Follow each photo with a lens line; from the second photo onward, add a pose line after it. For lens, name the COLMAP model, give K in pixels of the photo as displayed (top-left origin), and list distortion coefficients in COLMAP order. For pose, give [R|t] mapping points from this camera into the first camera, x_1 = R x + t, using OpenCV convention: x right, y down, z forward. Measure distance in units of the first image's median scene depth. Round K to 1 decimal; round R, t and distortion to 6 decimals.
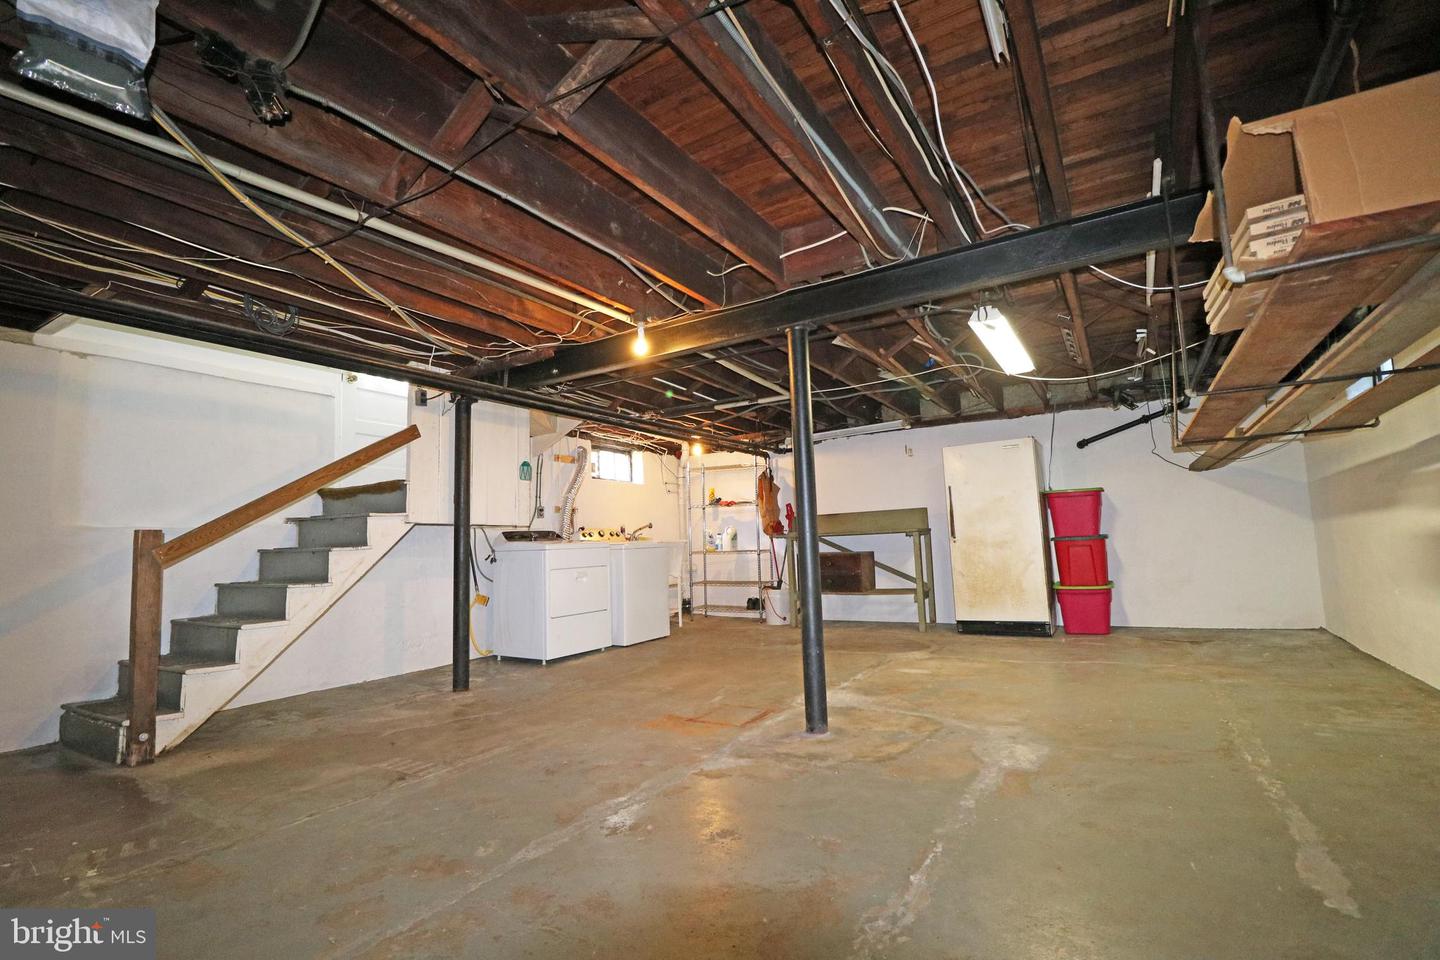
lens RADIAL K [[662.4, 0, 723.4], [0, 662.4, 475.4], [0, 0, 1]] dist [-0.000431, -0.012245]
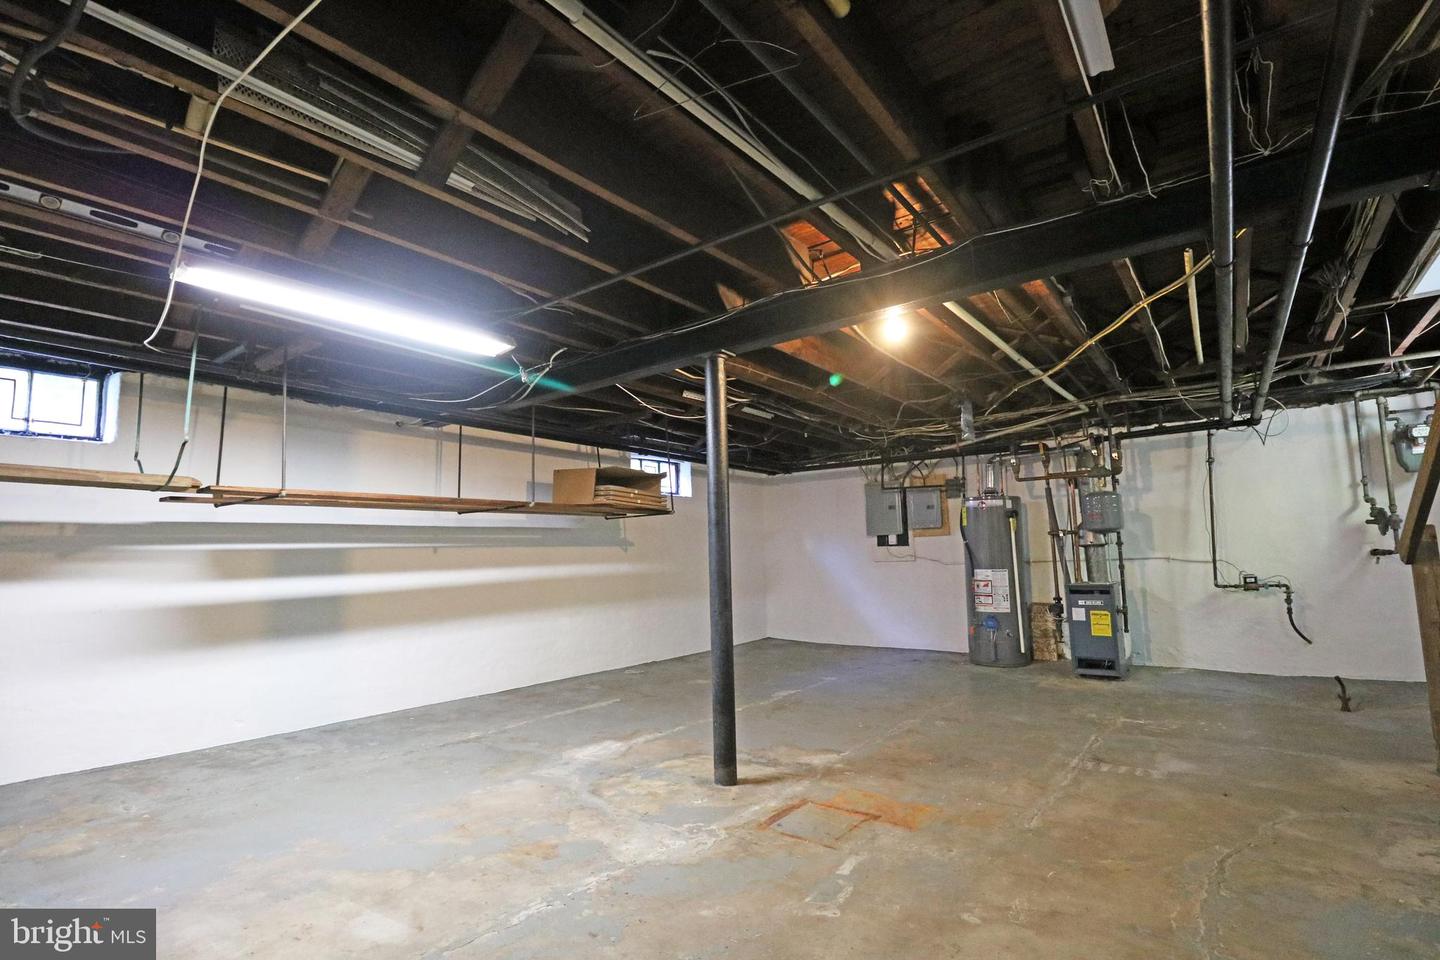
lens RADIAL K [[662.4, 0, 723.4], [0, 662.4, 475.4], [0, 0, 1]] dist [-0.000431, -0.012245]
pose [[-0.992018, 0.075016, 0.101351, 0.017130], [0.049689, 0.971310, -0.232570, 0.197325], [-0.115890, -0.225678, -0.967284, 2.223193]]
